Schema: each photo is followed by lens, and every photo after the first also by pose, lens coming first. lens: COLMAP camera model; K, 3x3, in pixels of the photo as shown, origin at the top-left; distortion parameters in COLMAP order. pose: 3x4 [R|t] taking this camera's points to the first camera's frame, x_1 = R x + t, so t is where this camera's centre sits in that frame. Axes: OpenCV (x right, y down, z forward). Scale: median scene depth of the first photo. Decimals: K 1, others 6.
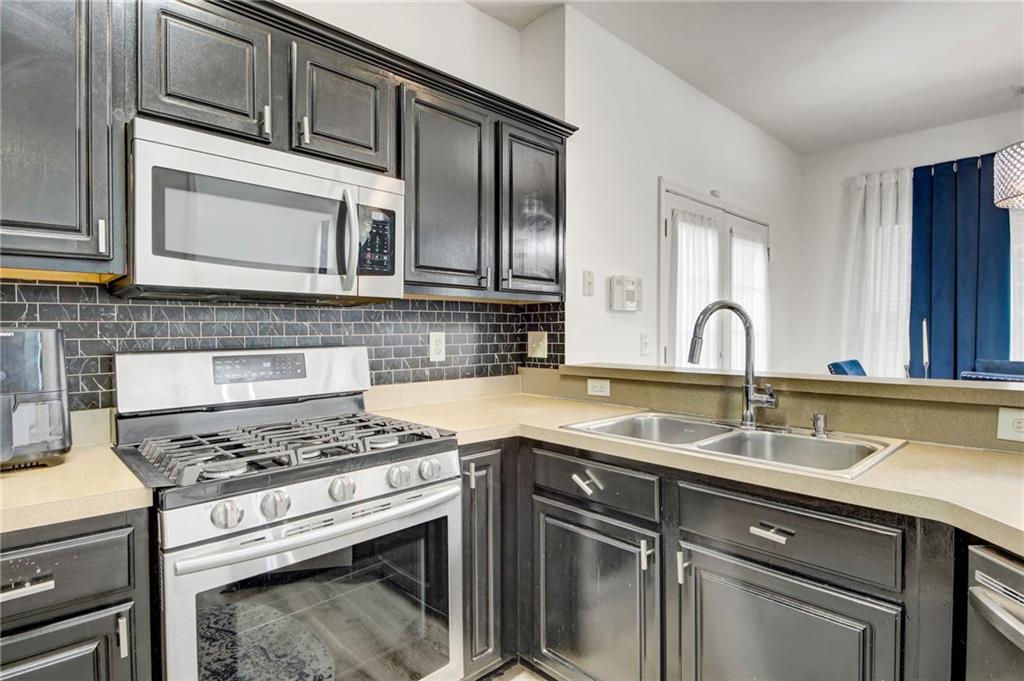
lens RADIAL K [[533.2, 0, 513.4], [0, 533.2, 337.7], [0, 0, 1]] dist [-0.003057, 0.000714]
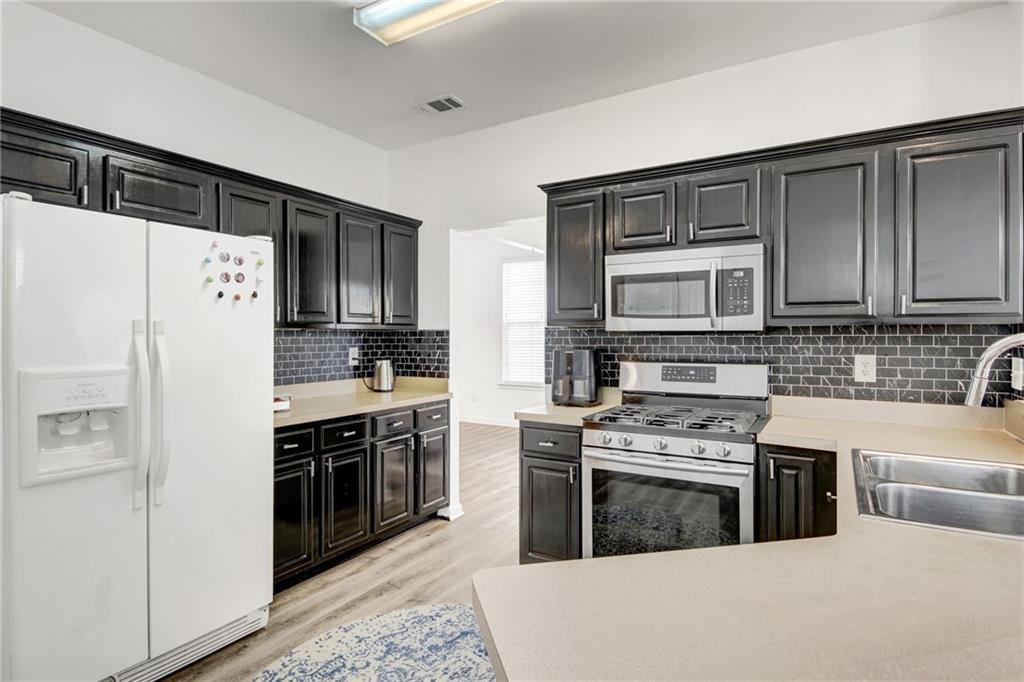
lens RADIAL K [[533.2, 0, 512.7], [0, 533.2, 338.4], [0, 0, 1]] dist [-0.003057, 0.000714]
pose [[0.248728, 0.006724, -0.968550, 0.888917], [-0.011572, 0.999925, 0.003970, -0.048532], [0.968504, 0.010220, 0.248787, 0.051885]]
